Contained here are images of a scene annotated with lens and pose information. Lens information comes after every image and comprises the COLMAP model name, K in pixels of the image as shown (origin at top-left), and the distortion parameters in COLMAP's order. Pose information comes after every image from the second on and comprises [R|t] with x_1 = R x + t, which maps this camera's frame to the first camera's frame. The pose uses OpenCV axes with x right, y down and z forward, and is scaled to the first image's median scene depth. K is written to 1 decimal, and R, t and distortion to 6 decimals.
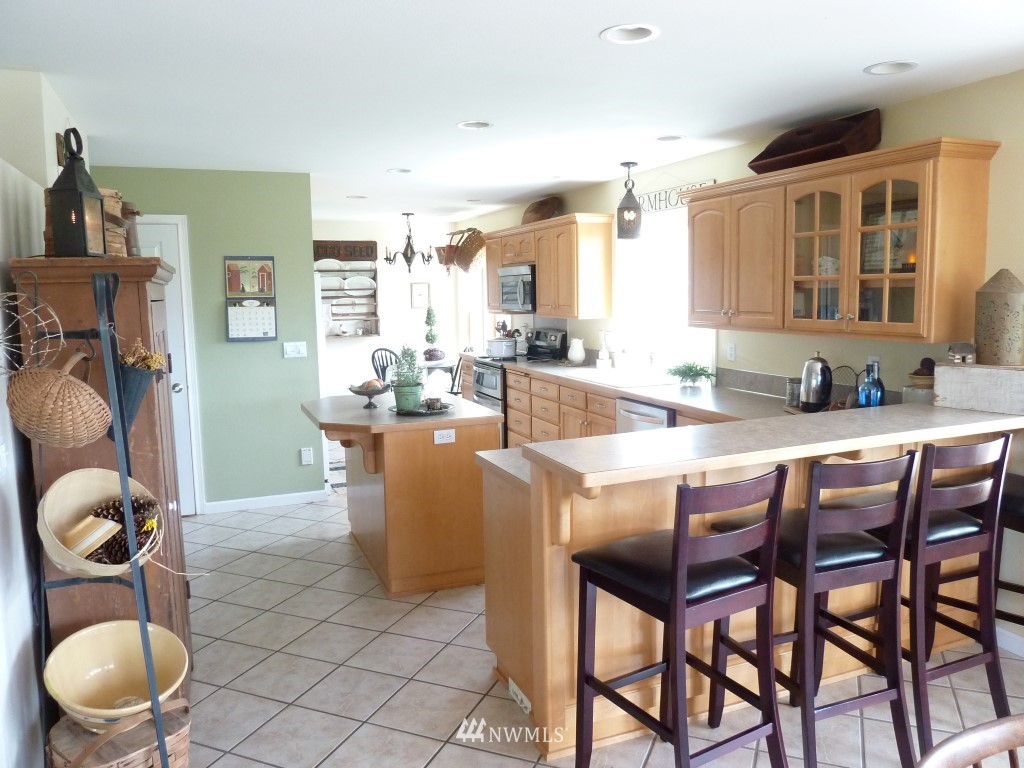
lens RADIAL K [[771.9, 0, 506.9], [0, 771.9, 384.4], [0, 0, 1]] dist [-0.041276, -0.001762]
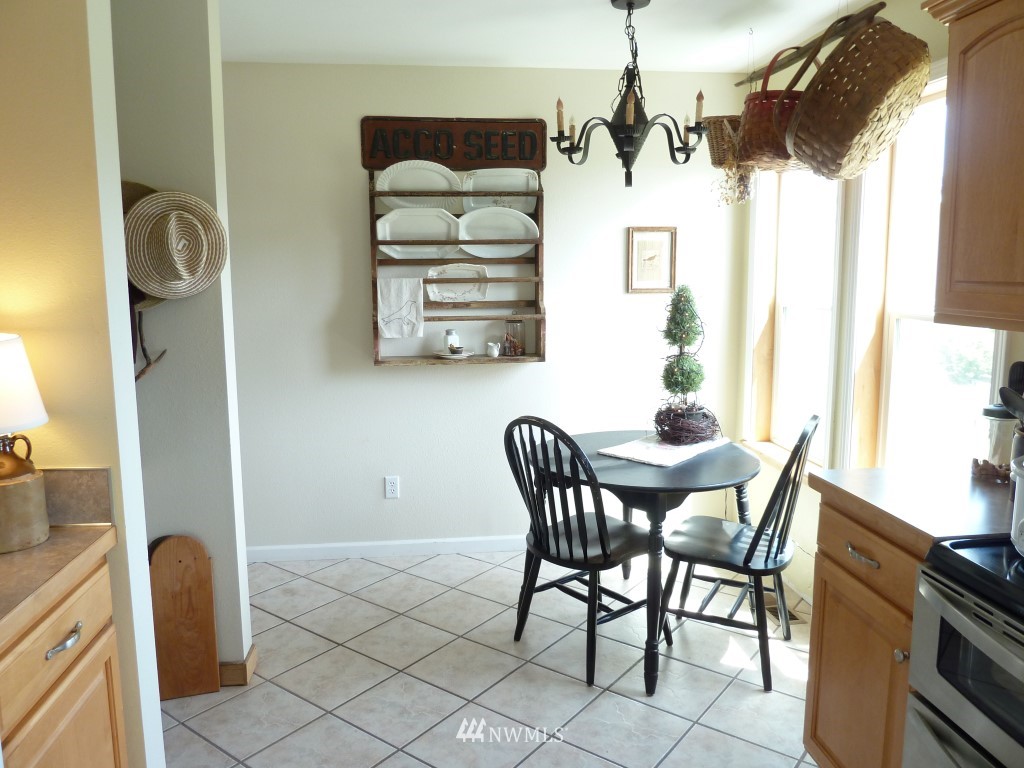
lens RADIAL K [[771.9, 0, 509.4], [0, 771.9, 378.4], [0, 0, 1]] dist [-0.041276, -0.001762]
pose [[0.964547, 0.045544, -0.259950, -0.081147], [-0.040431, 0.998870, 0.024988, -0.064773], [0.260795, -0.013592, 0.965299, 0.629564]]
